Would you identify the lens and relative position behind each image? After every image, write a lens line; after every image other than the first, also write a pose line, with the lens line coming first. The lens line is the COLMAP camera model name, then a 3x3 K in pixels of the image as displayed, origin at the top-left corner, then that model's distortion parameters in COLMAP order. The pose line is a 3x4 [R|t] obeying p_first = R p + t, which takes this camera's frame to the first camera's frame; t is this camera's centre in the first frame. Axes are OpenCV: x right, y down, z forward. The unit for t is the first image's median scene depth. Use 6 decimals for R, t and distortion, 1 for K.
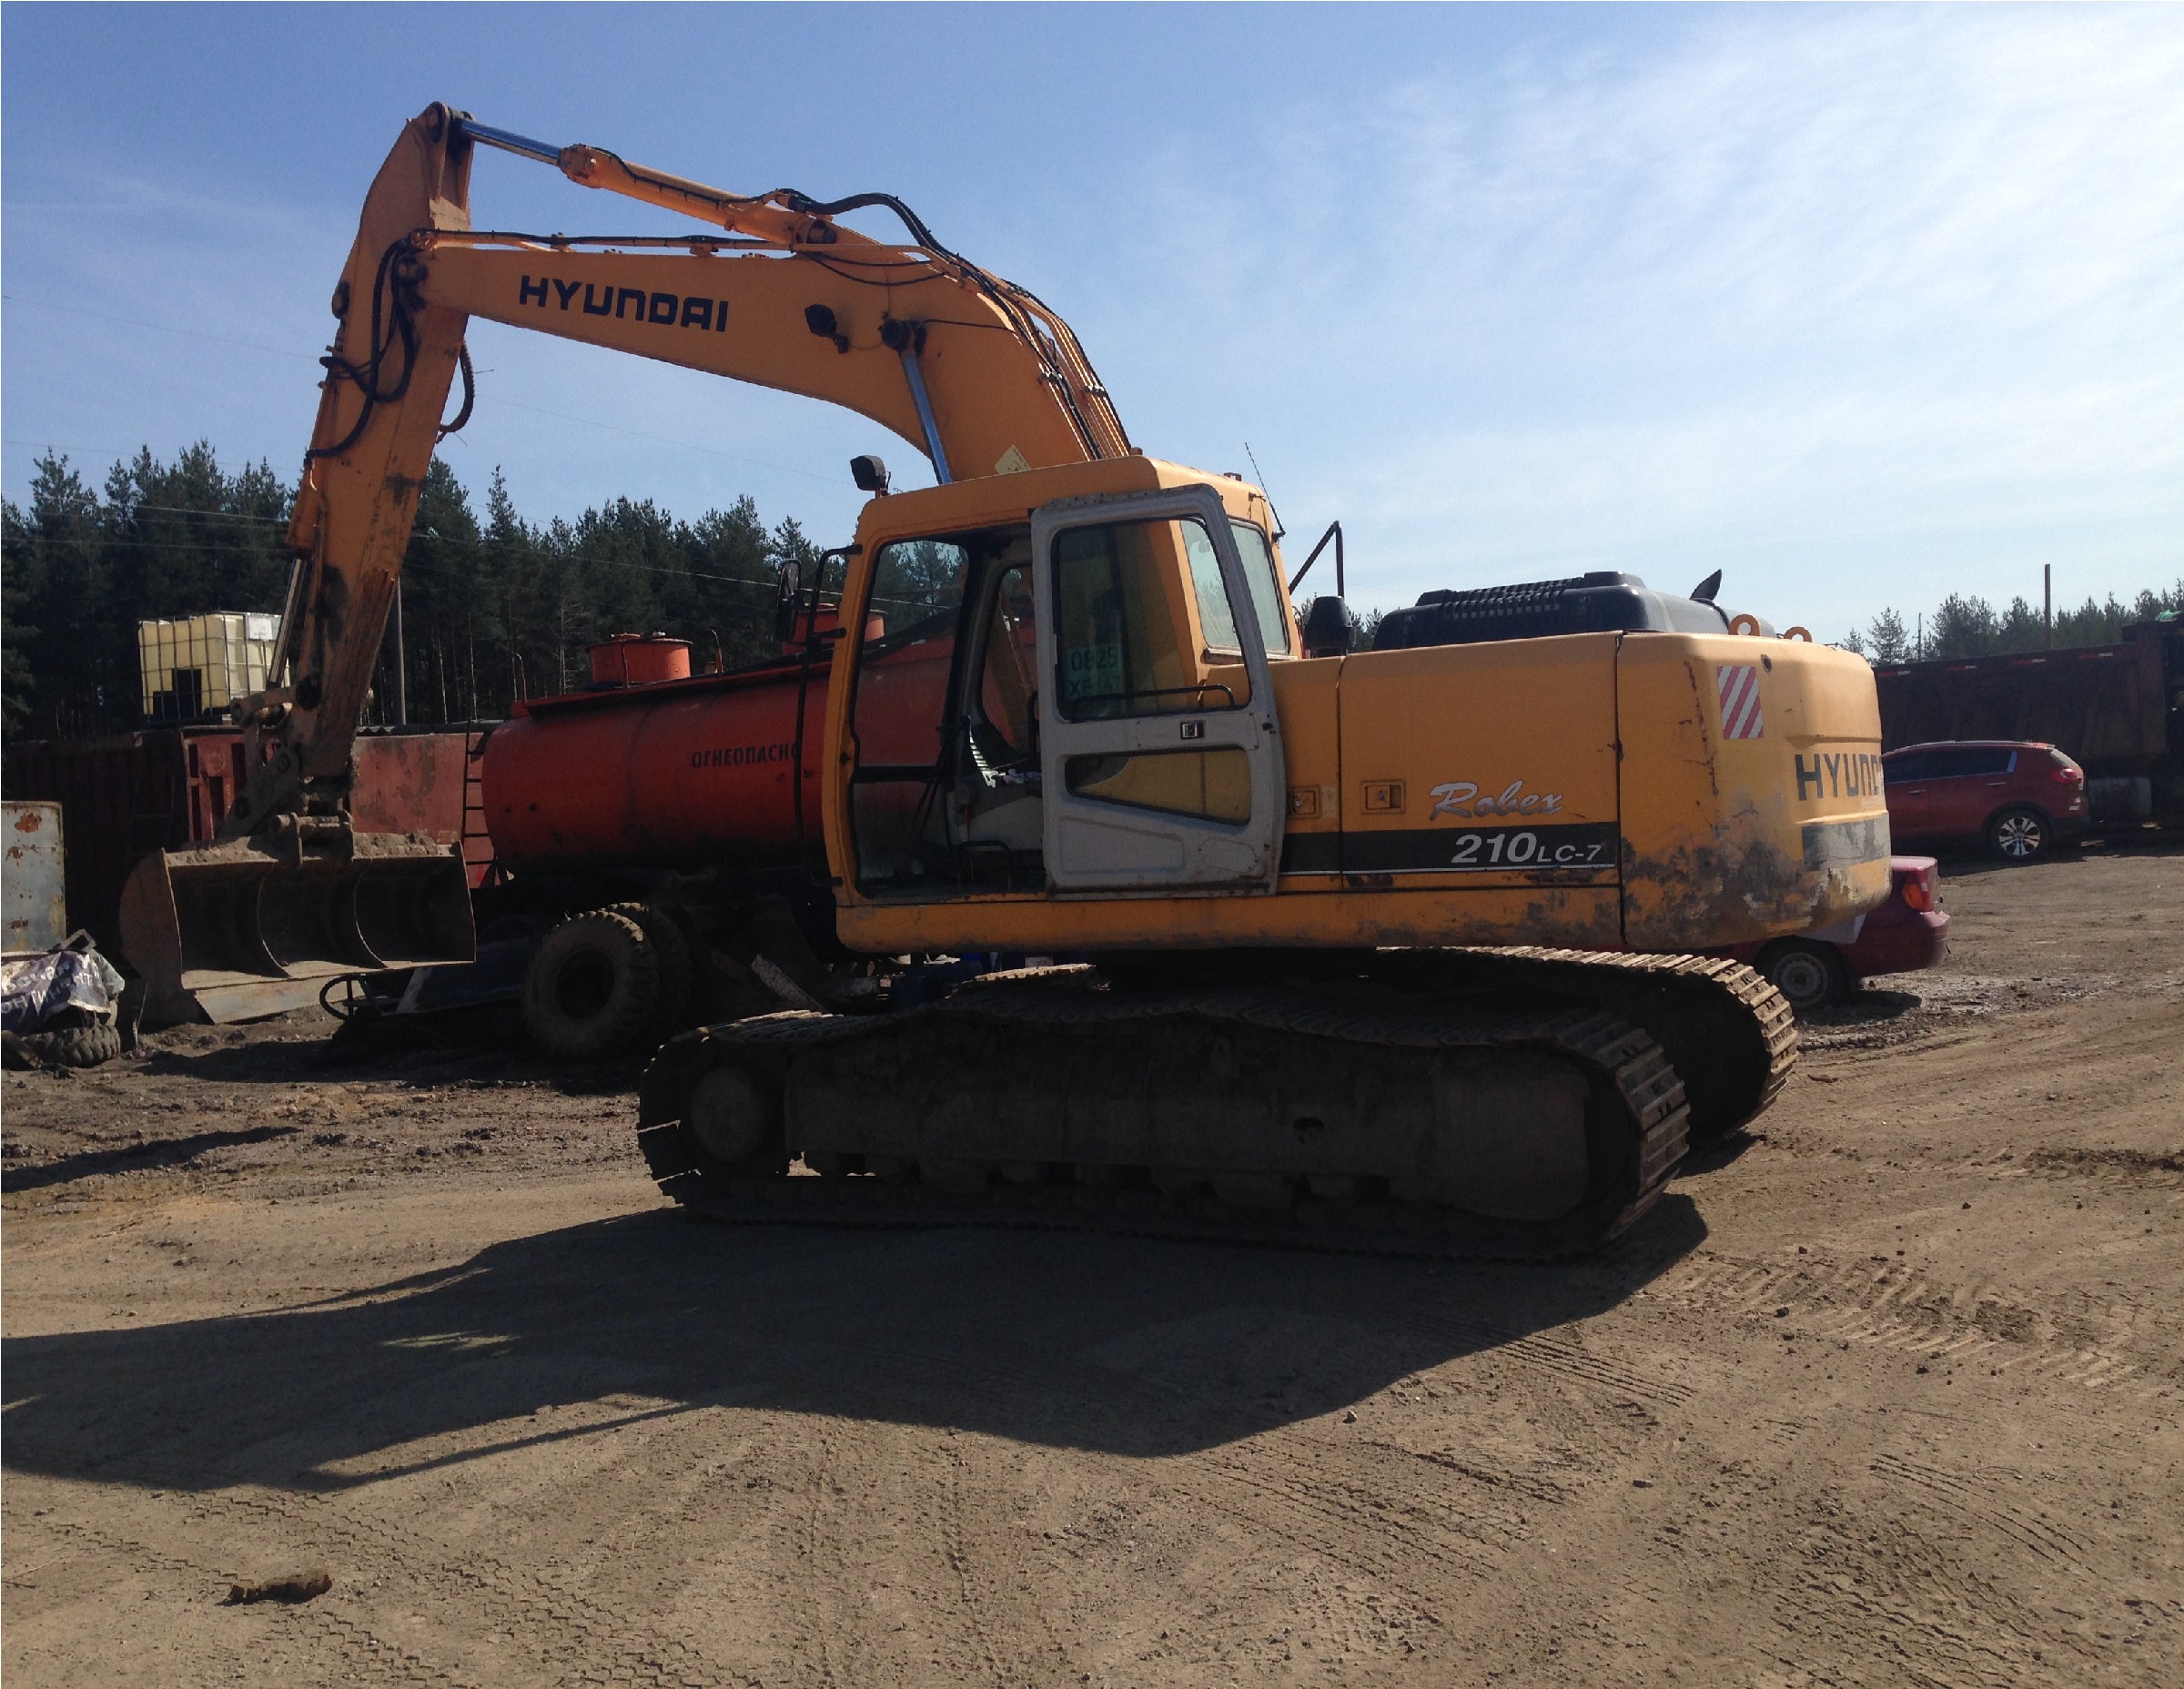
lens RADIAL K [[3129.1, 0, 1090.5], [0, 3129.1, 843.8], [0, 0, 1]] dist [-0.036910, 0.000000]
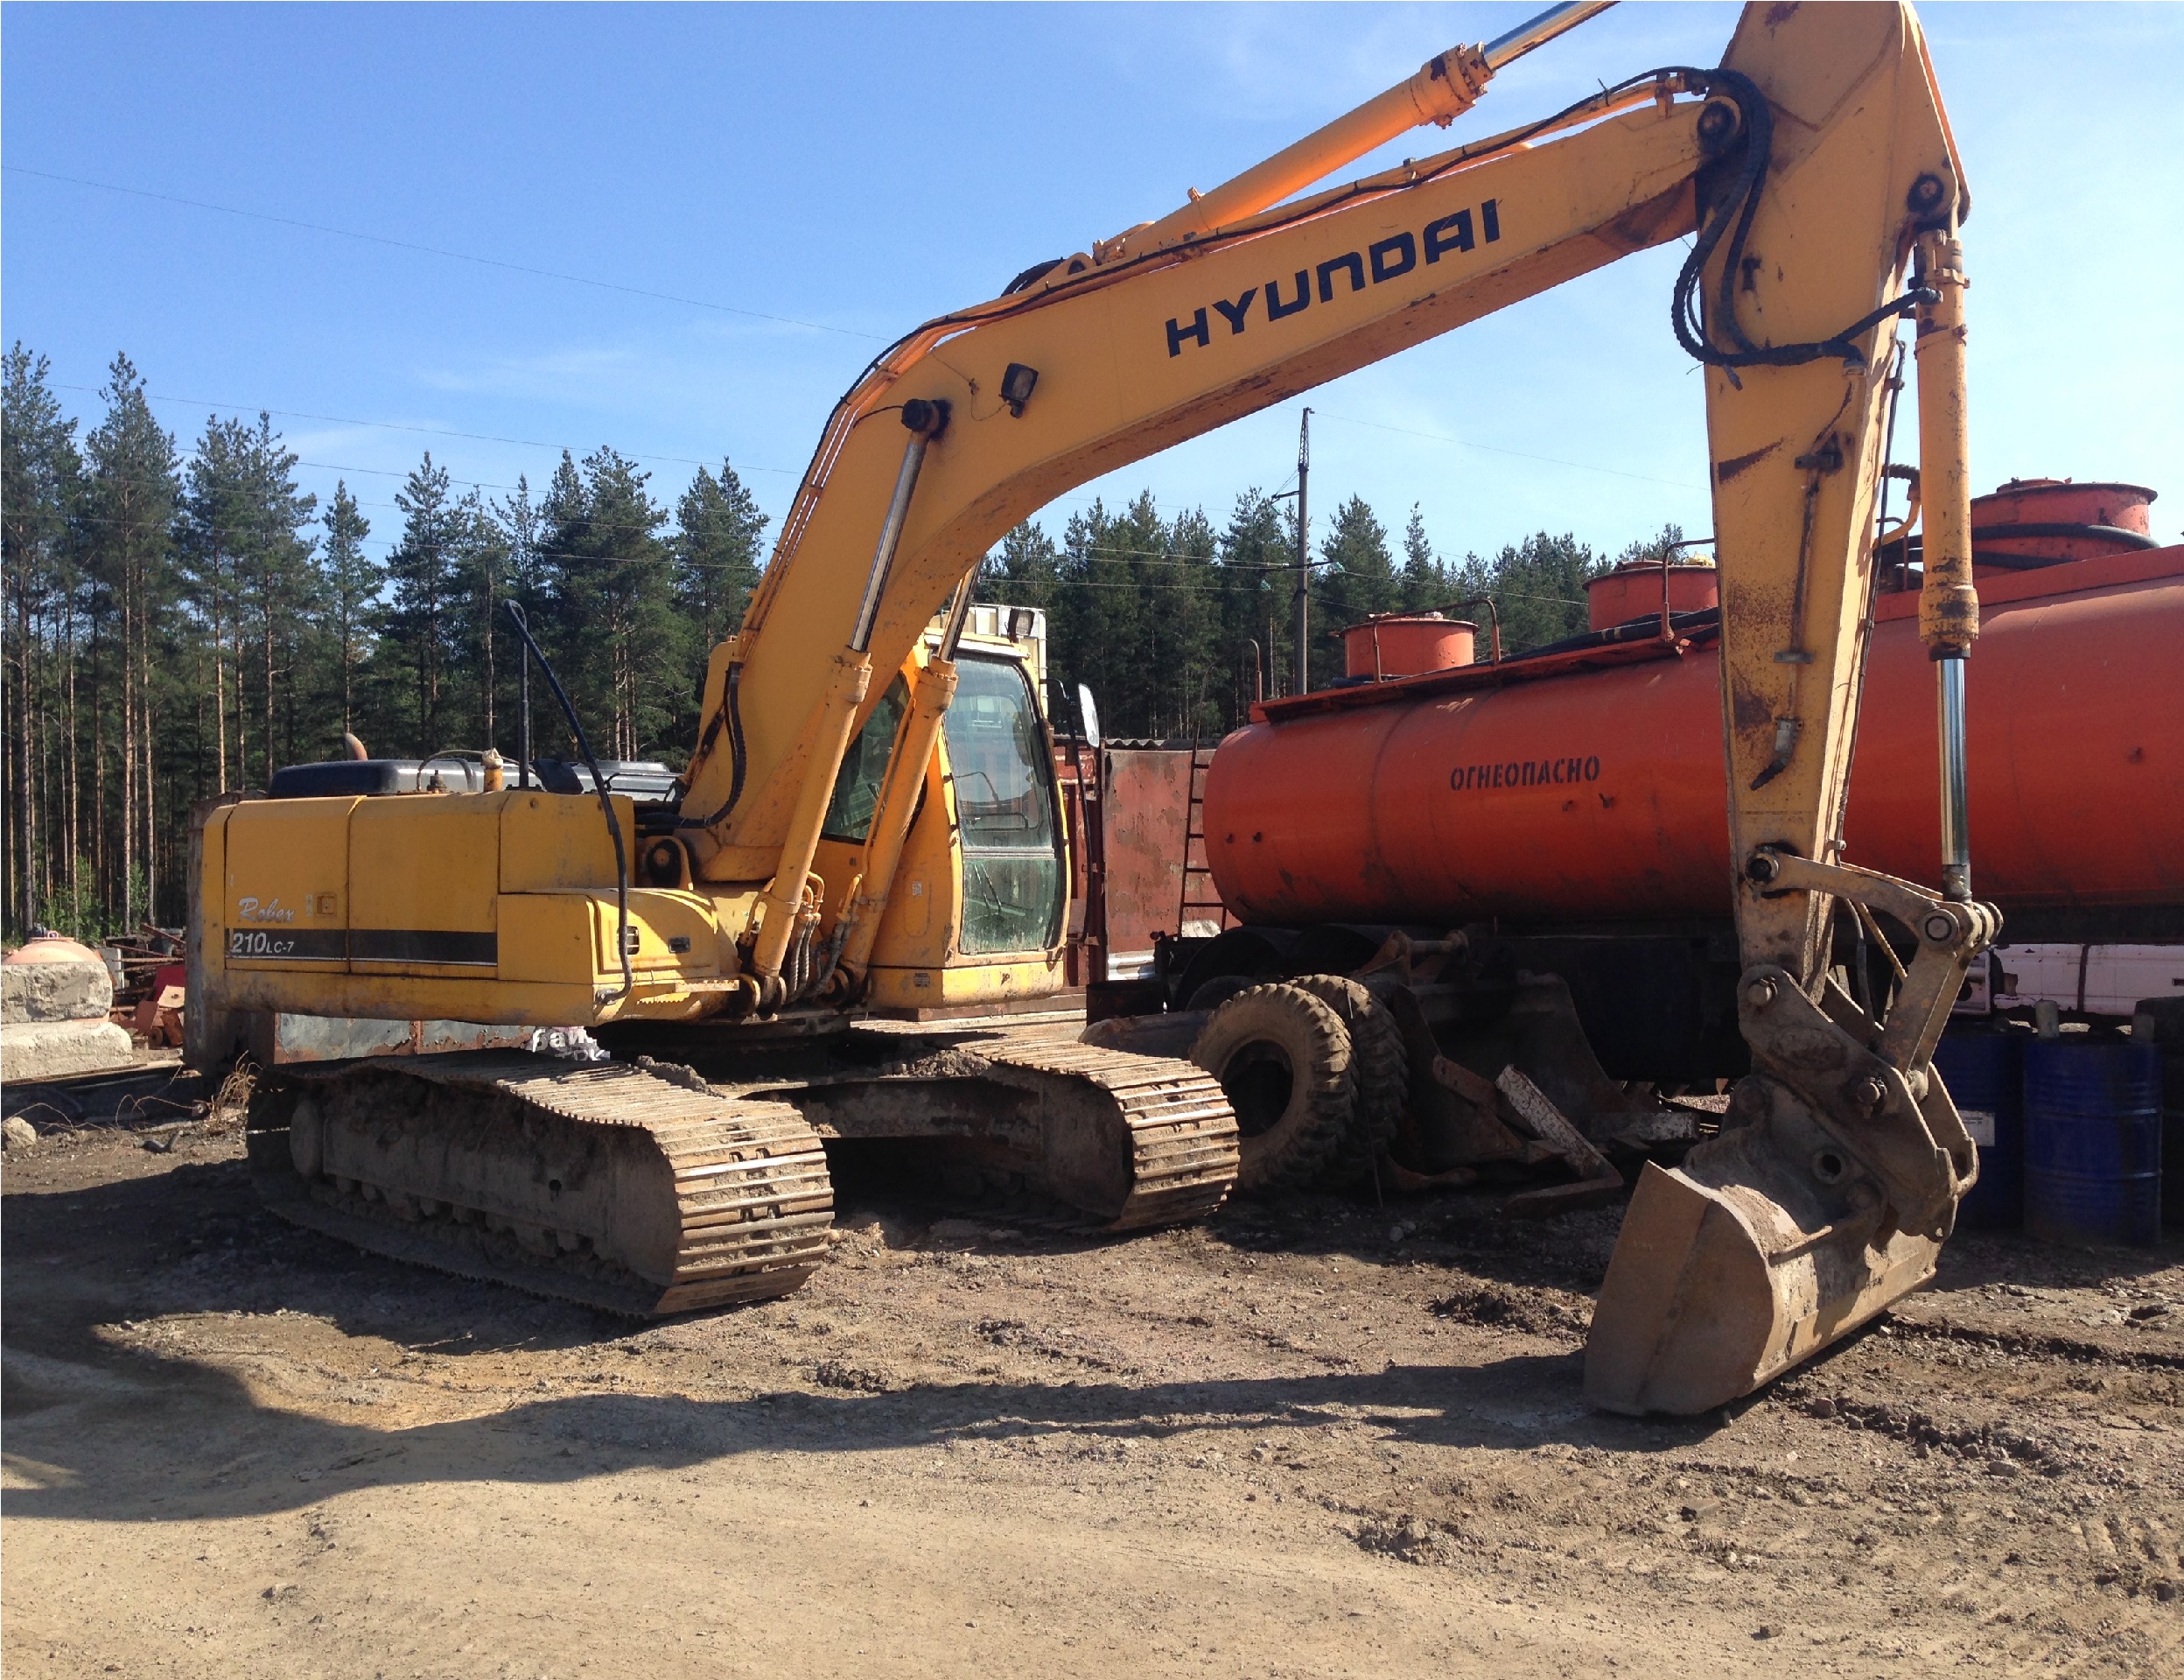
lens RADIAL K [[1691.6, 0, 1189.5], [0, 1691.6, 838.6], [0, 0, 1]] dist [0.017772, -0.043014]
pose [[0.886788, 0.037914, -0.460618, -0.000567], [-0.048304, 0.998774, -0.010786, -0.004769], [0.459645, 0.031814, 0.887533, 0.497742]]
